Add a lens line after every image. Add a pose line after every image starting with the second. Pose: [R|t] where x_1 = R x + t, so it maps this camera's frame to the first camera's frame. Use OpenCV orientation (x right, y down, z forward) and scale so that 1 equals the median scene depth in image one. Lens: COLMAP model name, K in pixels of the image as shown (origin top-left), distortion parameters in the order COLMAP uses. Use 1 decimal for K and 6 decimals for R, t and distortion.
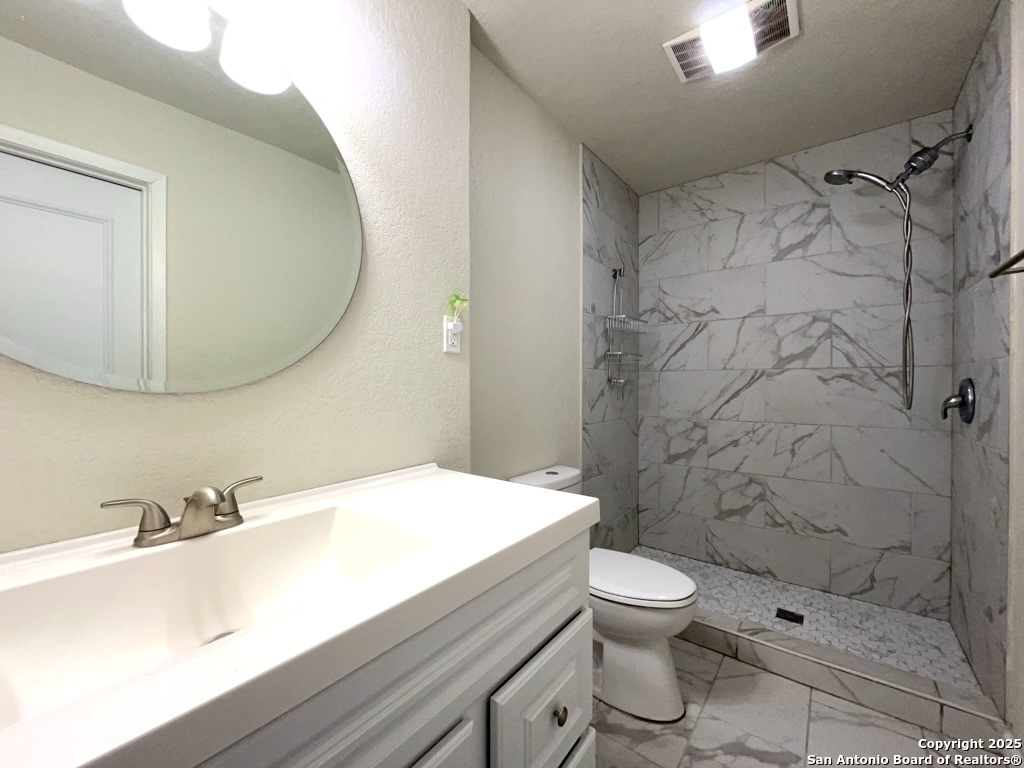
lens RADIAL K [[414.7, 0, 510.9], [0, 414.7, 381.3], [0, 0, 1]] dist [-0.002503, -0.000314]
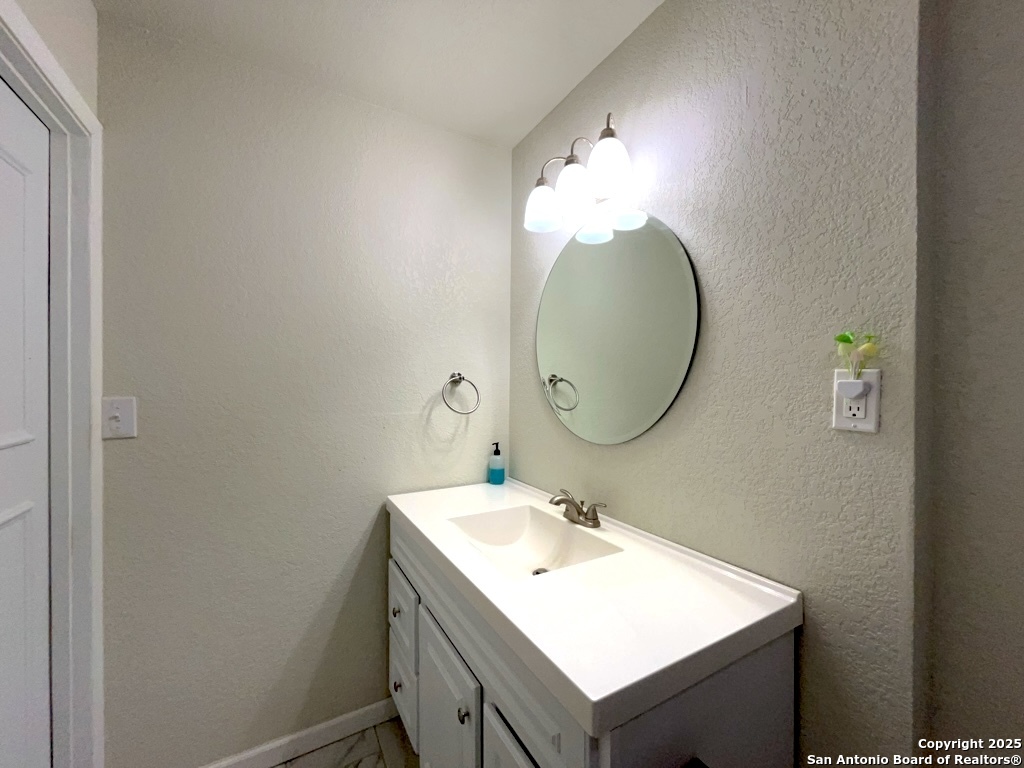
lens RADIAL K [[414.7, 0, 511.1], [0, 414.7, 386.5], [0, 0, 1]] dist [-0.002503, -0.000314]
pose [[-0.378787, 0.003665, -0.925477, 0.711482], [-0.000576, 0.999991, 0.004196, -0.162028], [0.925484, 0.002122, -0.378781, 0.940038]]
